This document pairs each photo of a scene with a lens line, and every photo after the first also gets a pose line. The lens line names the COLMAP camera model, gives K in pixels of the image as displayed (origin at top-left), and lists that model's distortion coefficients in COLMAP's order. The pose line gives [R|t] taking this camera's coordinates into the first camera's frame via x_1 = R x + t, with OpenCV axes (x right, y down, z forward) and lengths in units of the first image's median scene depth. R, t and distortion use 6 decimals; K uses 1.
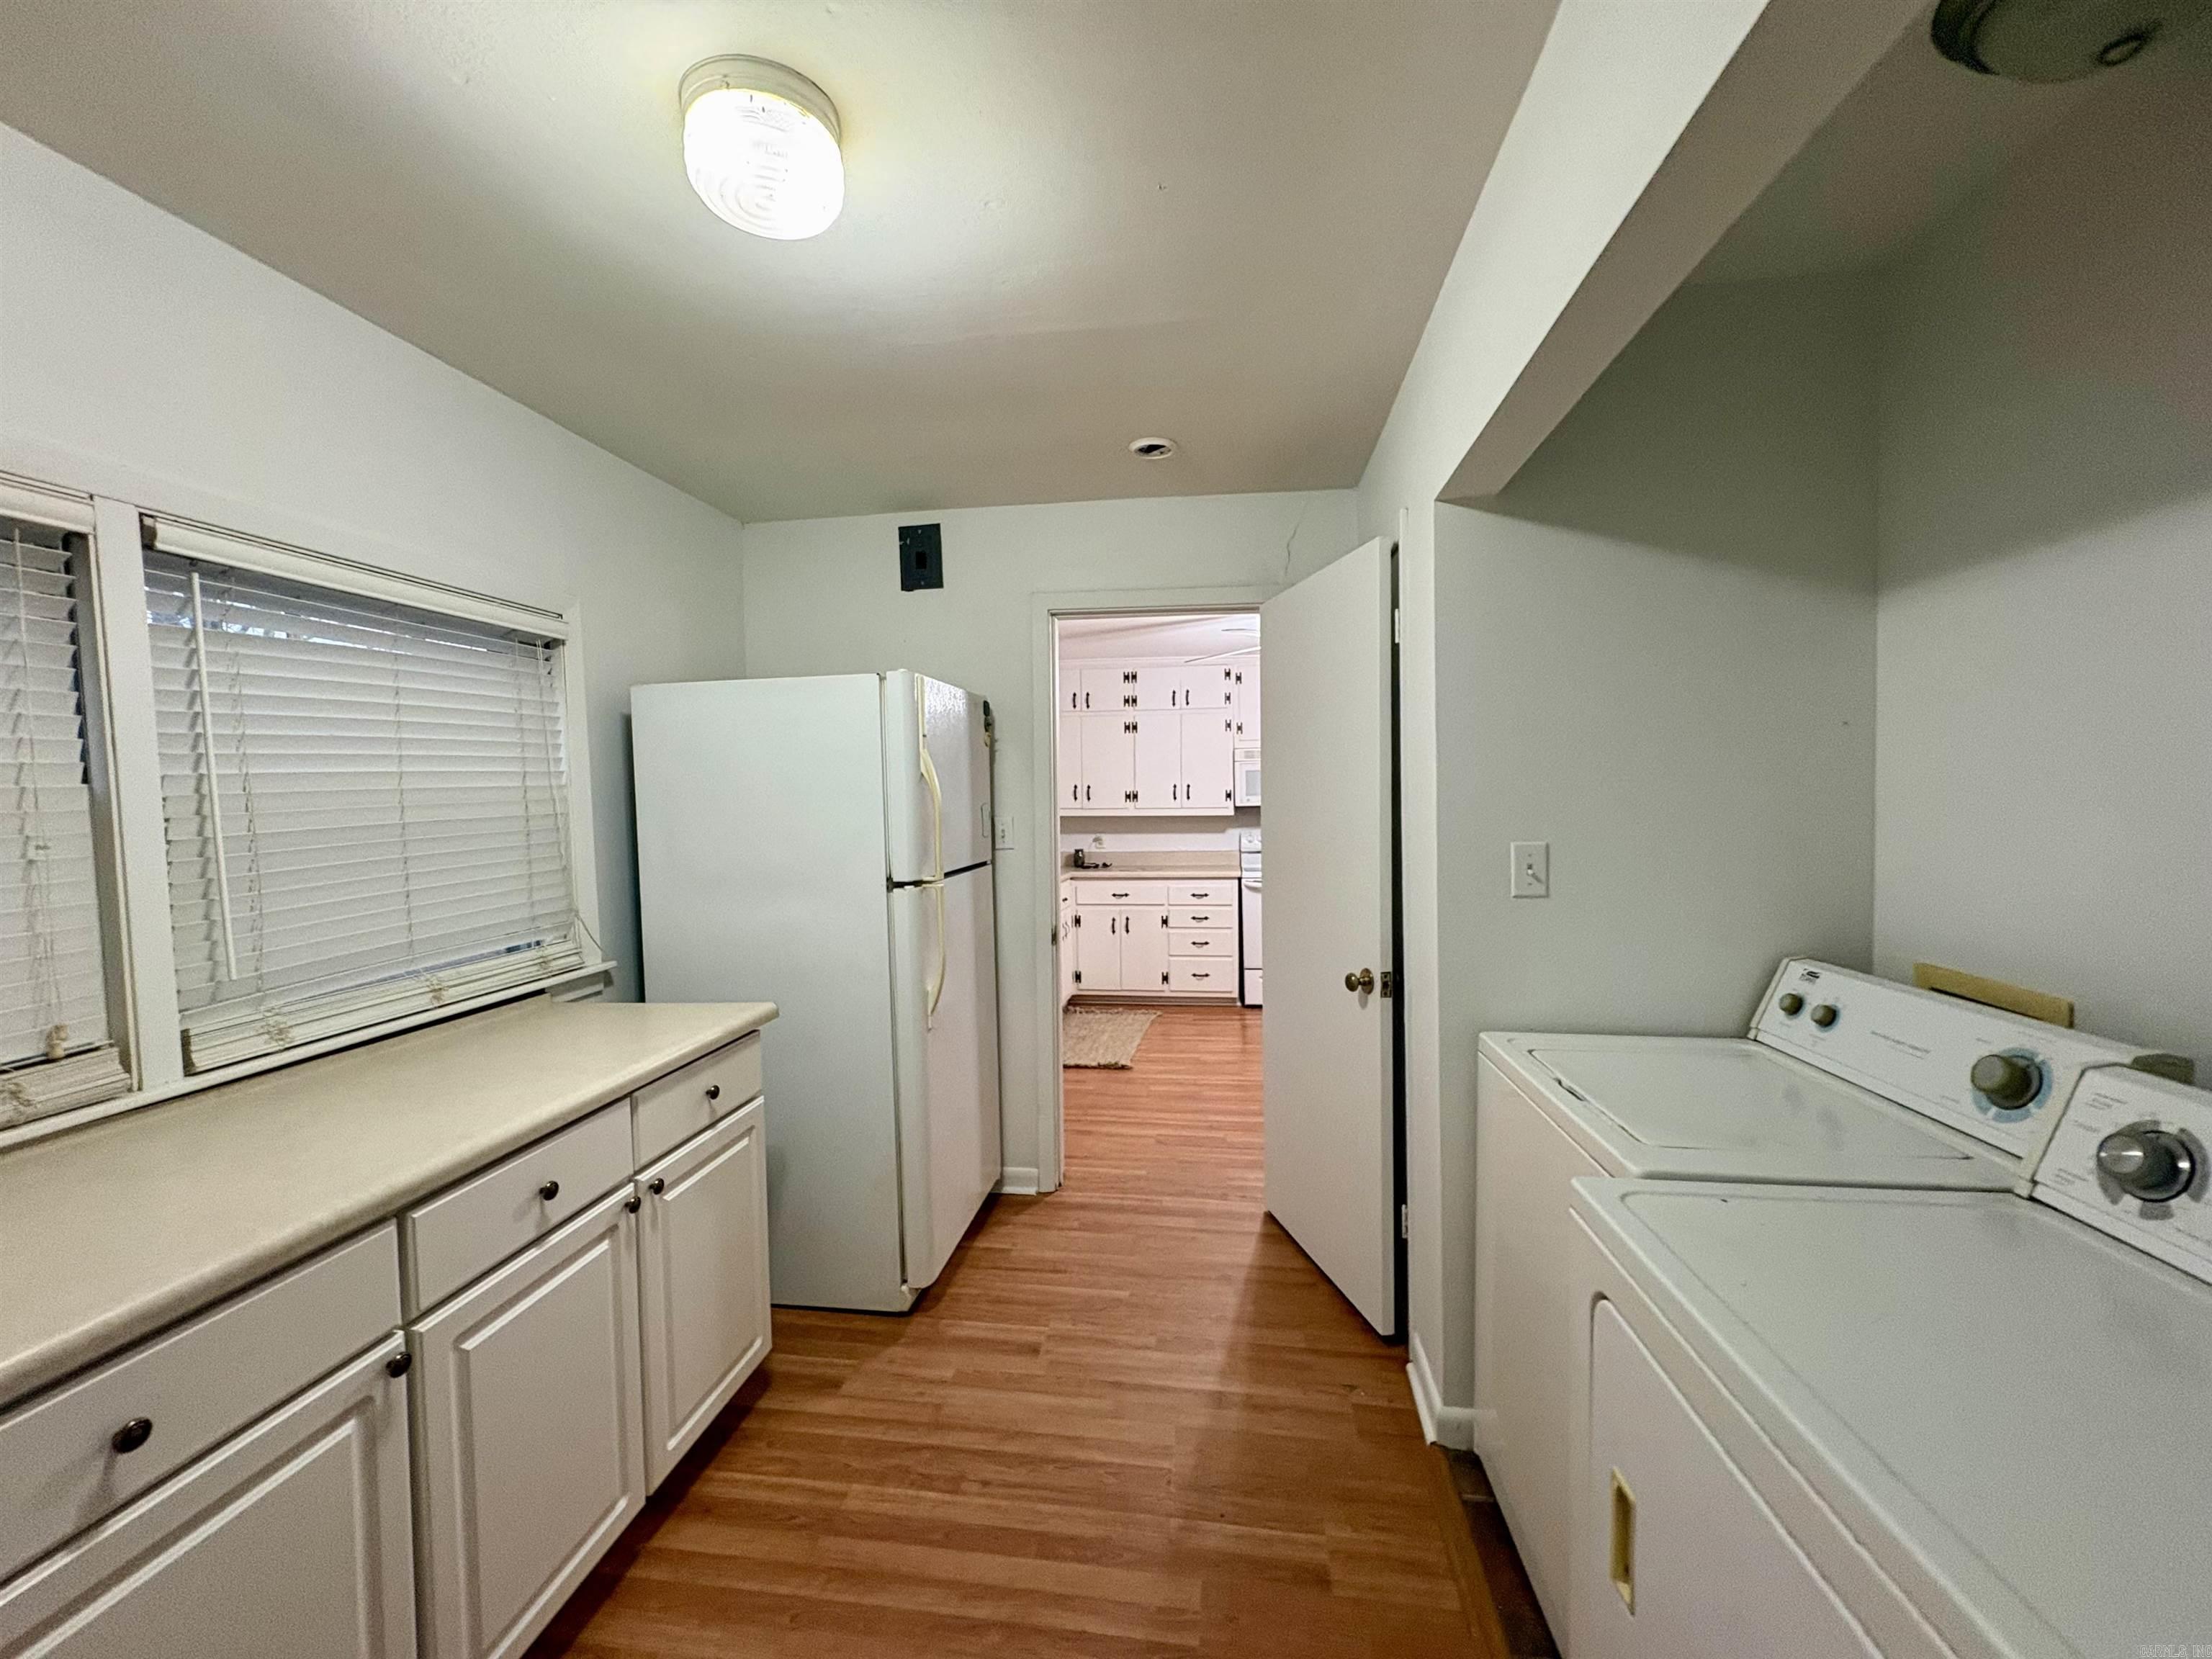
lens RADIAL K [[889.5, 0, 1102.7], [0, 889.5, 828.2], [0, 0, 1]] dist [0.002986, 0.000565]
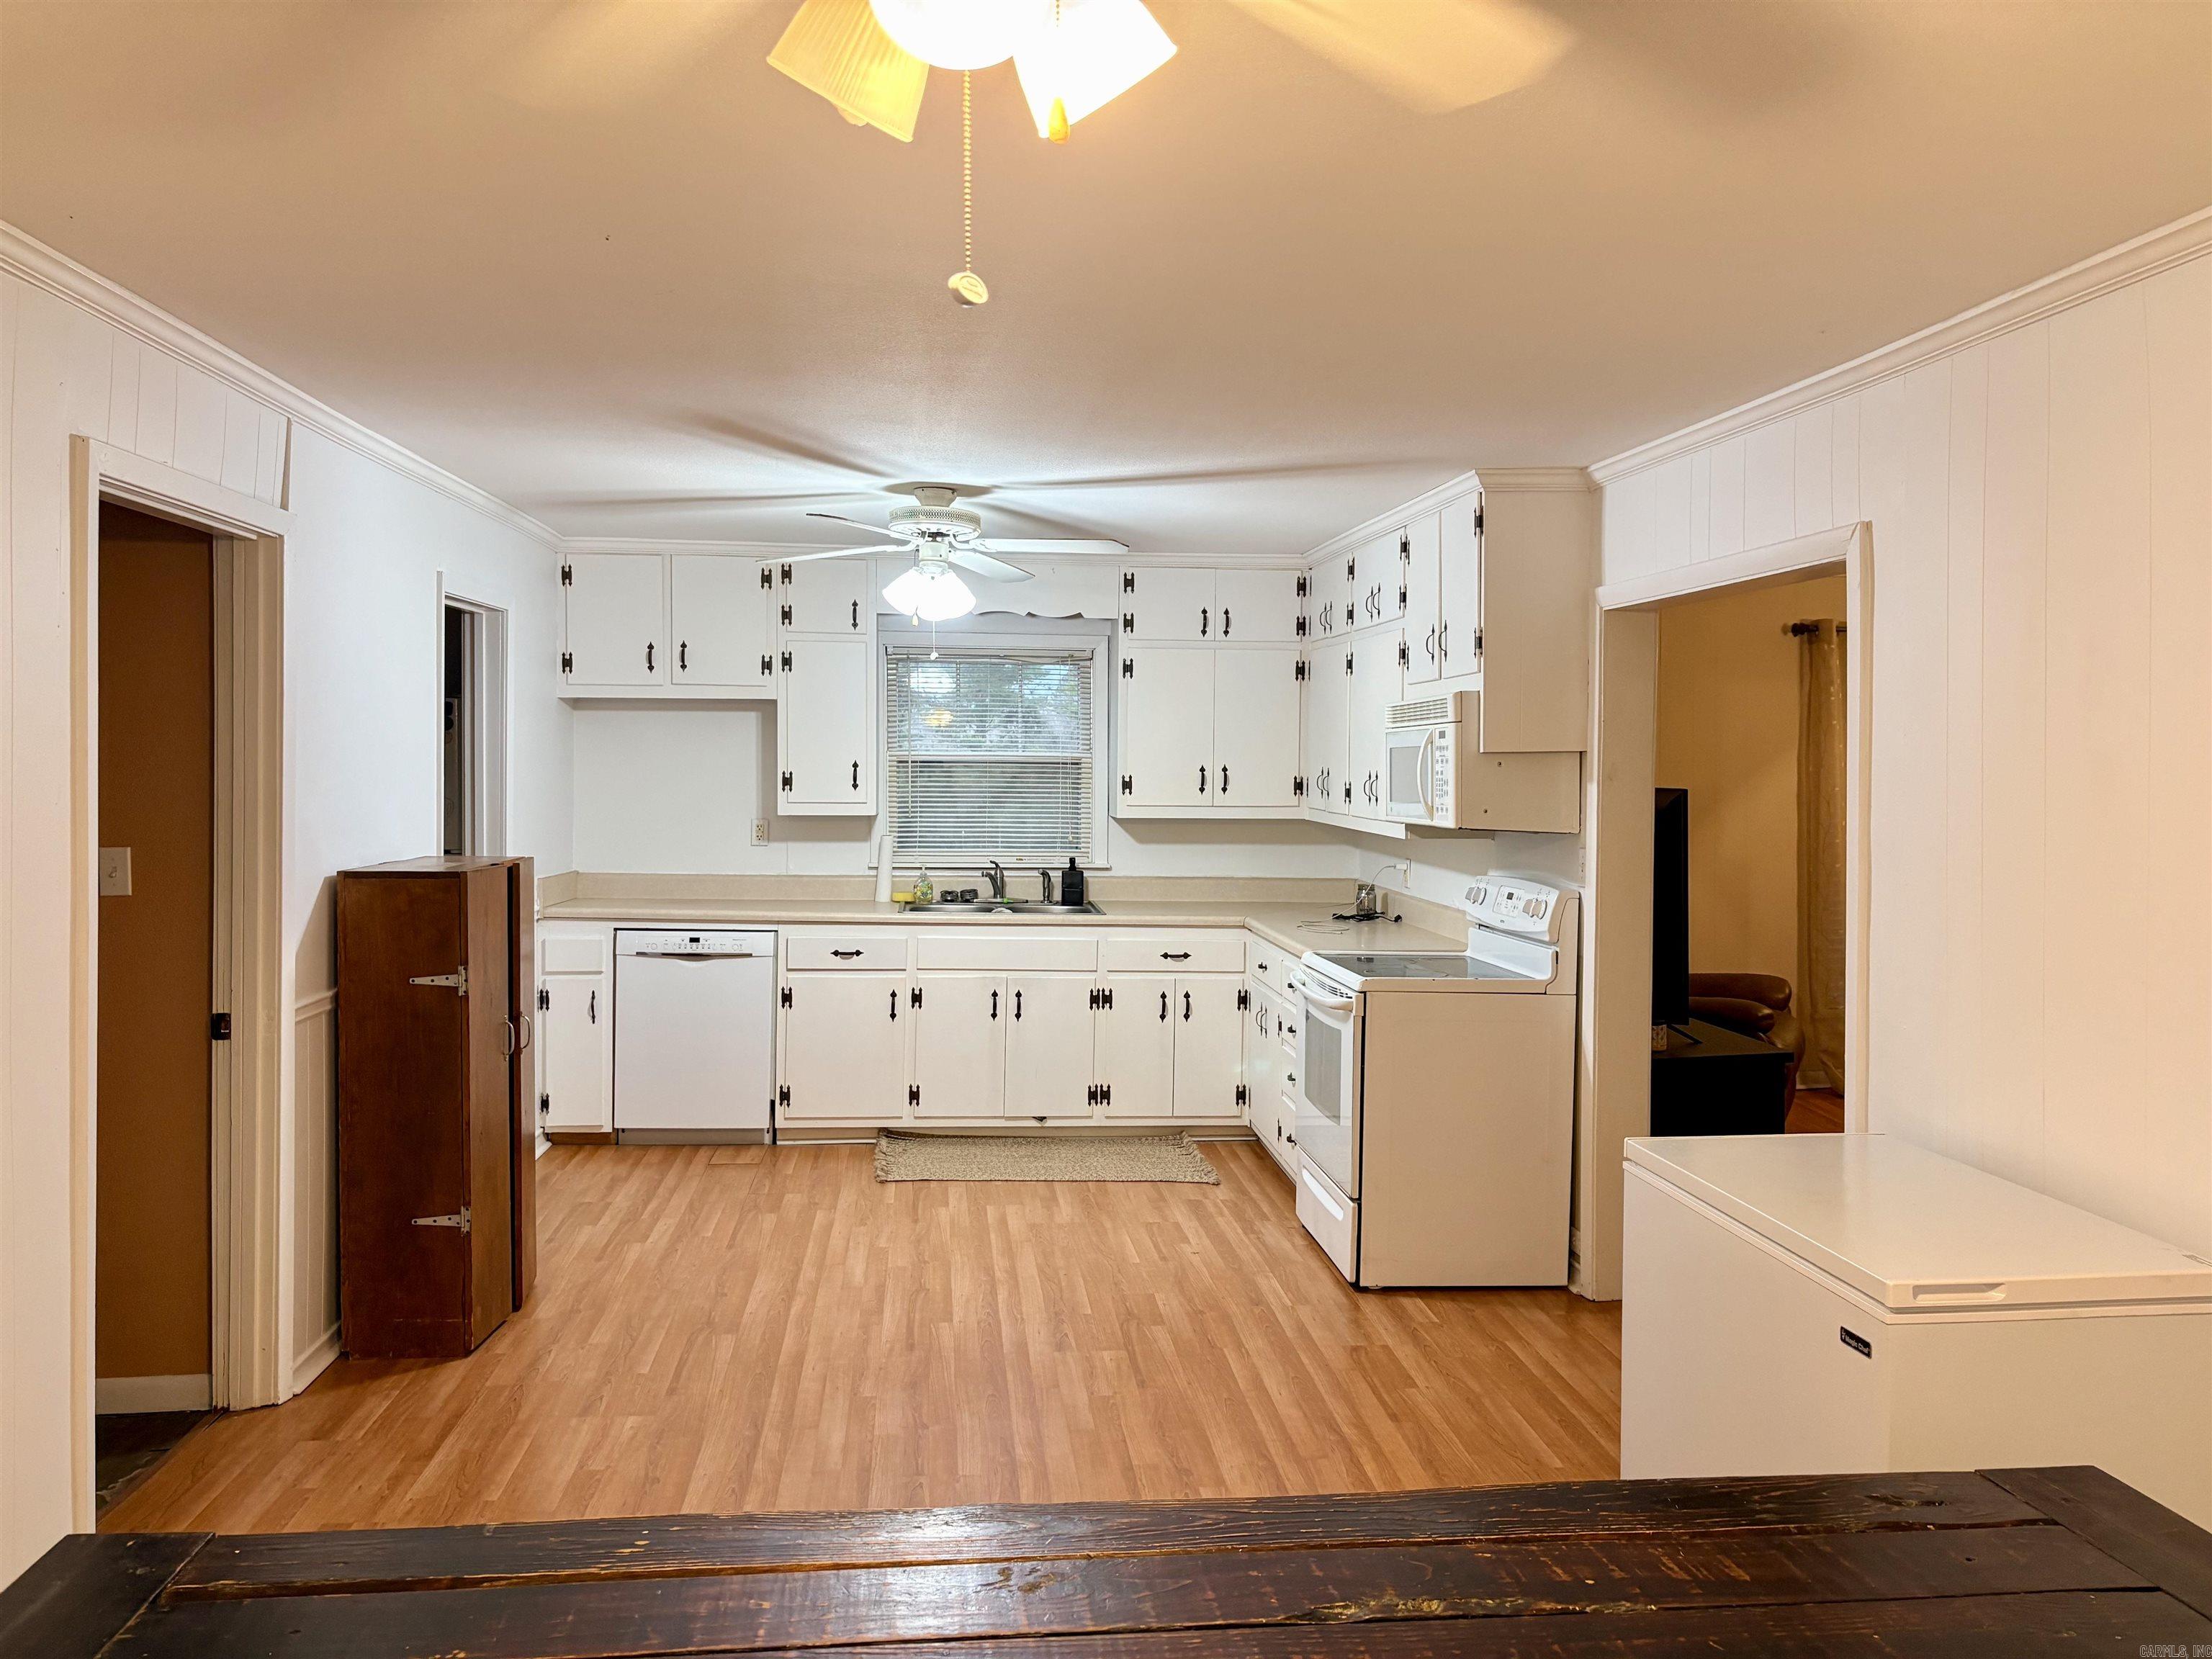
lens RADIAL K [[1663.9, 0, 1107.9], [0, 1663.9, 823.3], [0, 0, 1]] dist [0.101370, -0.001512]
pose [[0.248856, 0.055105, -0.966972, 0.989084], [-0.043439, 0.998011, 0.045695, -0.058134], [0.967566, 0.030633, 0.250755, 0.620622]]
